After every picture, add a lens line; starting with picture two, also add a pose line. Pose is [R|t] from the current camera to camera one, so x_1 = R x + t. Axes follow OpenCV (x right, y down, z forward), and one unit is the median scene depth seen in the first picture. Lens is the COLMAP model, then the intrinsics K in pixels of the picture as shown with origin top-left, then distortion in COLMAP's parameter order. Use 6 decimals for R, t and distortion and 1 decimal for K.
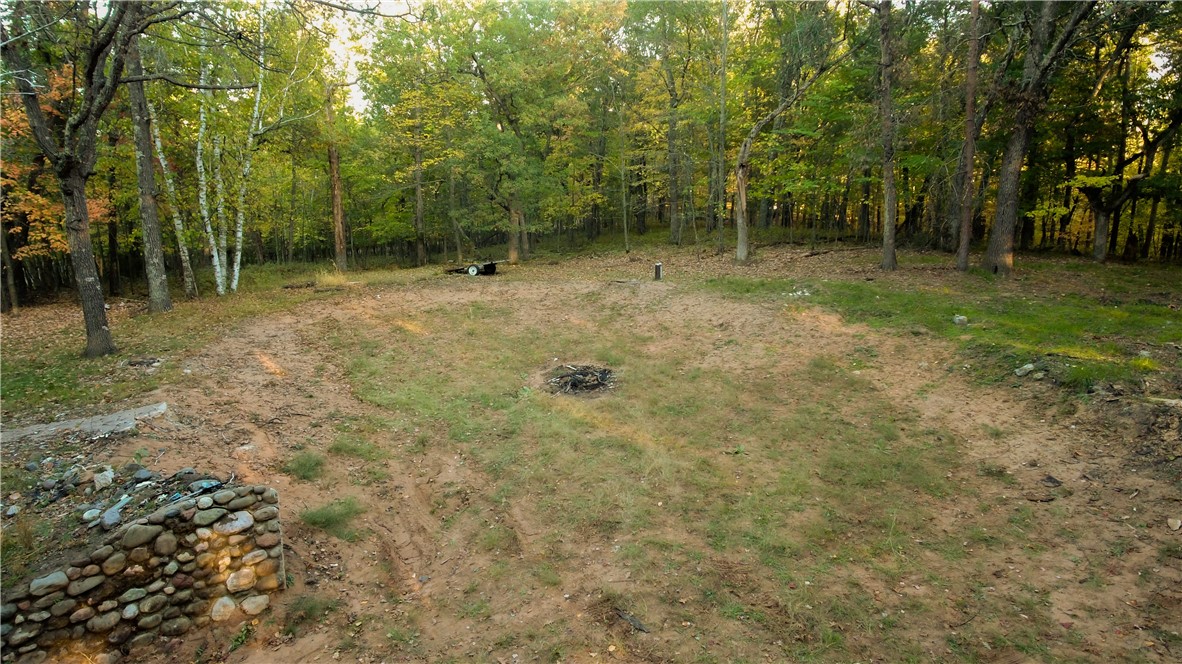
lens RADIAL K [[674.0, 0, 585.8], [0, 674.0, 330.9], [0, 0, 1]] dist [0.001463, 0.001956]
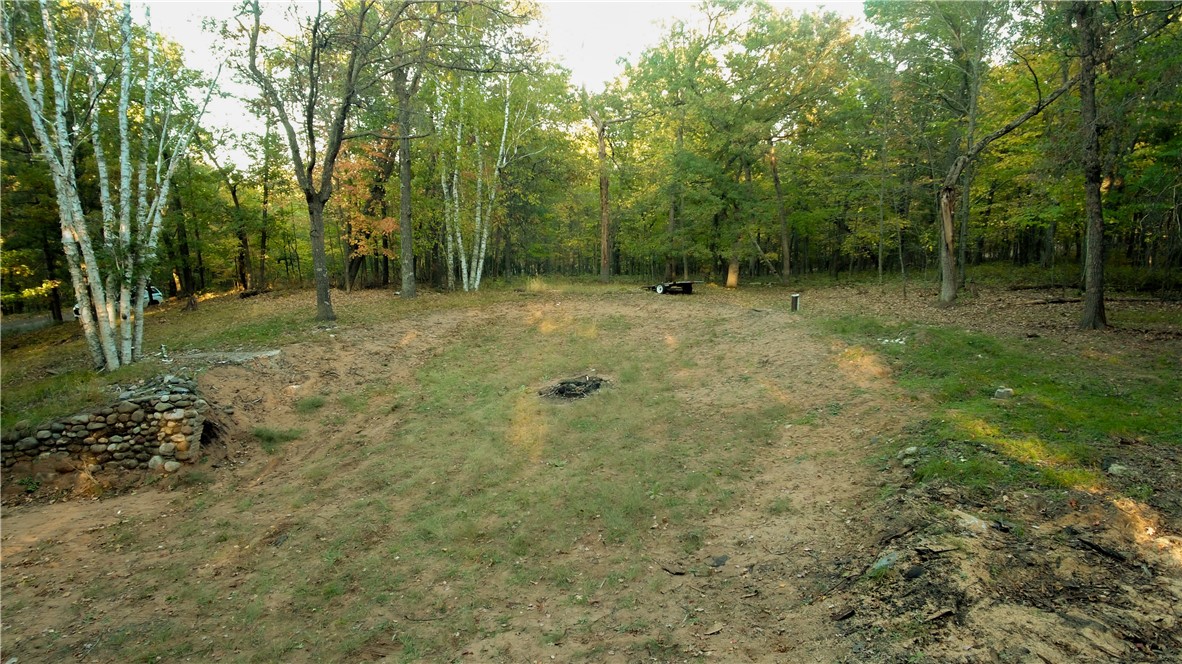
lens RADIAL K [[674.0, 0, 585.8], [0, 674.0, 330.9], [0, 0, 1]] dist [0.001463, 0.001956]
pose [[0.808611, 0.112116, -0.577562, 1.252171], [-0.130354, 0.991418, 0.009953, -0.064687], [0.573721, 0.067240, 0.816286, 0.231766]]
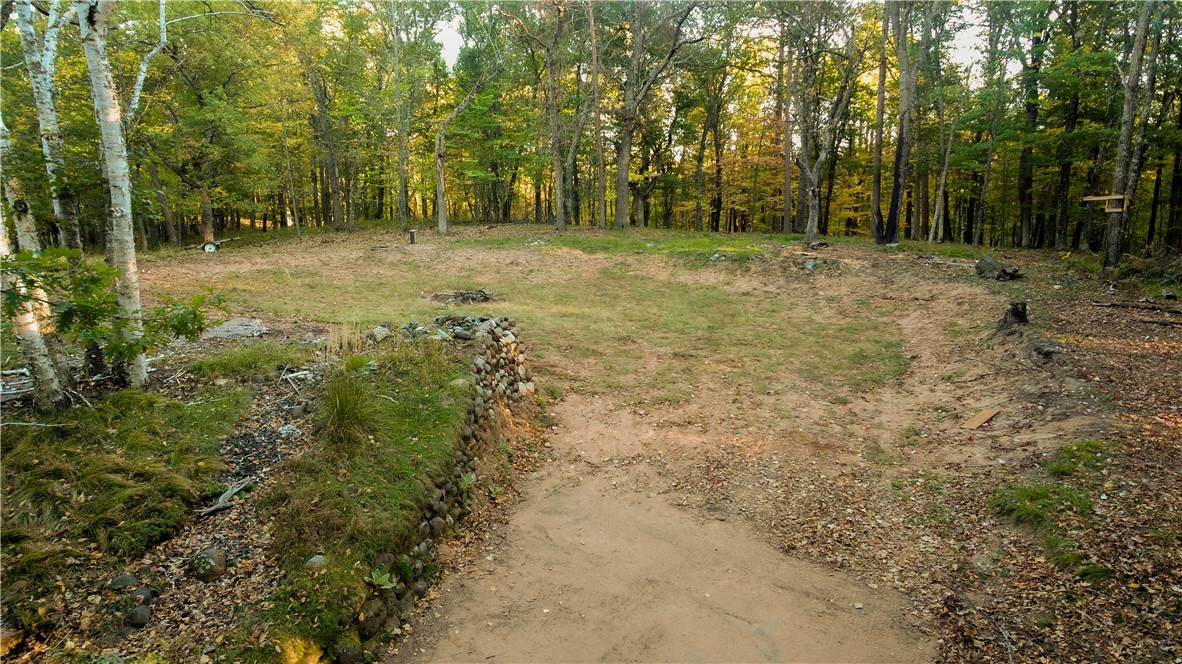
lens RADIAL K [[674.0, 0, 585.8], [0, 674.0, 330.9], [0, 0, 1]] dist [0.001463, 0.001956]
pose [[0.731652, -0.116206, 0.671700, -1.472930], [0.136199, 0.990415, 0.022989, 0.276300], [-0.667933, 0.074665, 0.740466, -0.225137]]
